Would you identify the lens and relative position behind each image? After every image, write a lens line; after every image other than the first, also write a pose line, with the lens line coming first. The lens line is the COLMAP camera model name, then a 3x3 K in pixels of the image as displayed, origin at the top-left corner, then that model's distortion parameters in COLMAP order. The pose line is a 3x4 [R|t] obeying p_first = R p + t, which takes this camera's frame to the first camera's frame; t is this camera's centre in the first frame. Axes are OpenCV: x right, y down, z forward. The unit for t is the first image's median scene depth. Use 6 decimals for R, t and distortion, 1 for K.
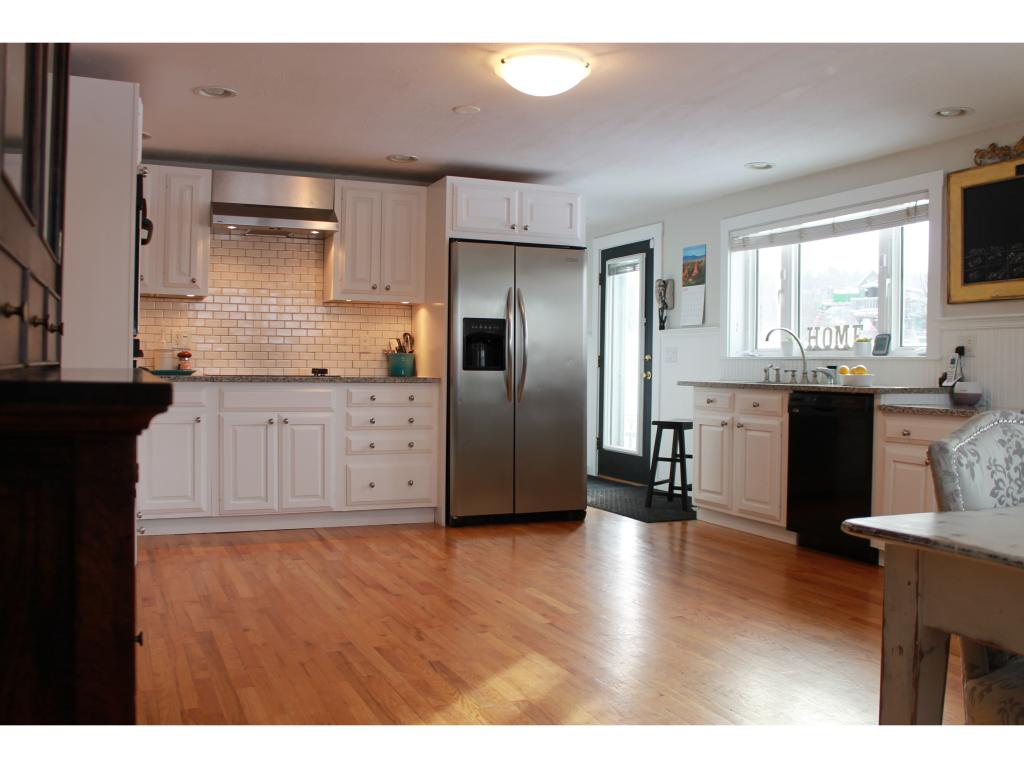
lens RADIAL K [[925.4, 0, 507.1], [0, 925.4, 379.1], [0, 0, 1]] dist [-0.113004, 0.010521]
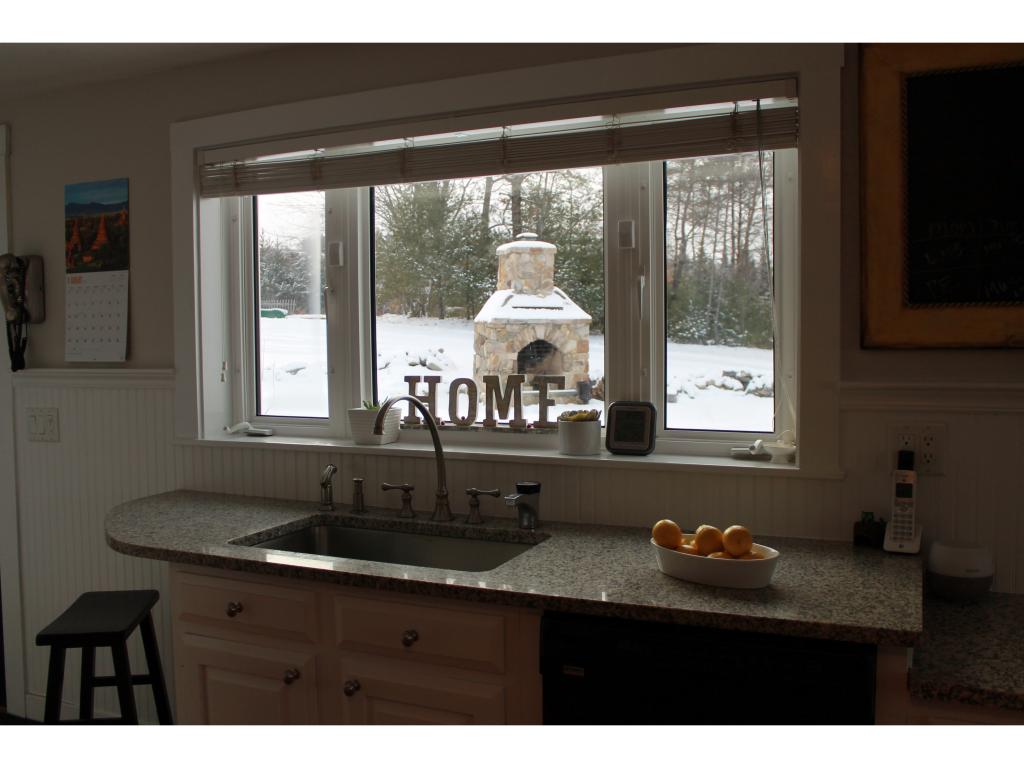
lens RADIAL K [[925.4, 0, 507.1], [0, 925.4, 379.1], [0, 0, 1]] dist [-0.113004, 0.010521]
pose [[0.736070, -0.057553, 0.674454, 0.062147], [0.031323, 0.998208, 0.050996, -0.077791], [-0.676180, -0.016410, 0.736554, 0.644664]]
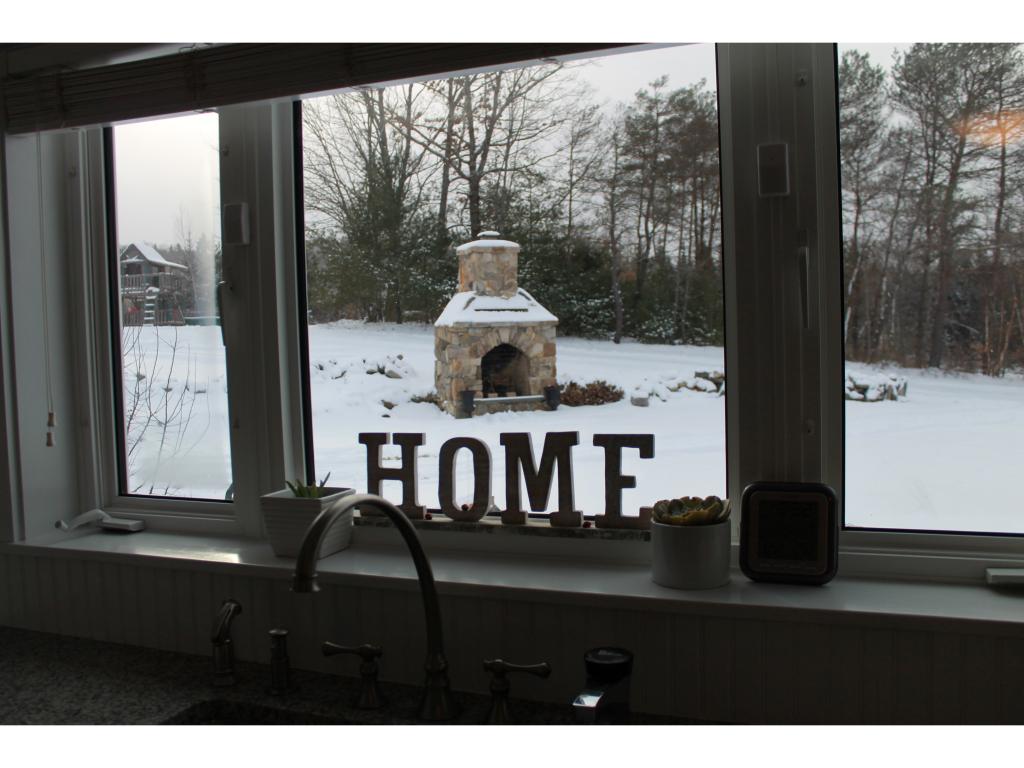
lens RADIAL K [[925.4, 0, 507.1], [0, 925.4, 379.1], [0, 0, 1]] dist [-0.113004, 0.010521]
pose [[0.703543, -0.071575, 0.707039, 0.179567], [0.050917, 0.997435, 0.050307, -0.083985], [-0.708826, 0.000607, 0.705383, 0.802475]]
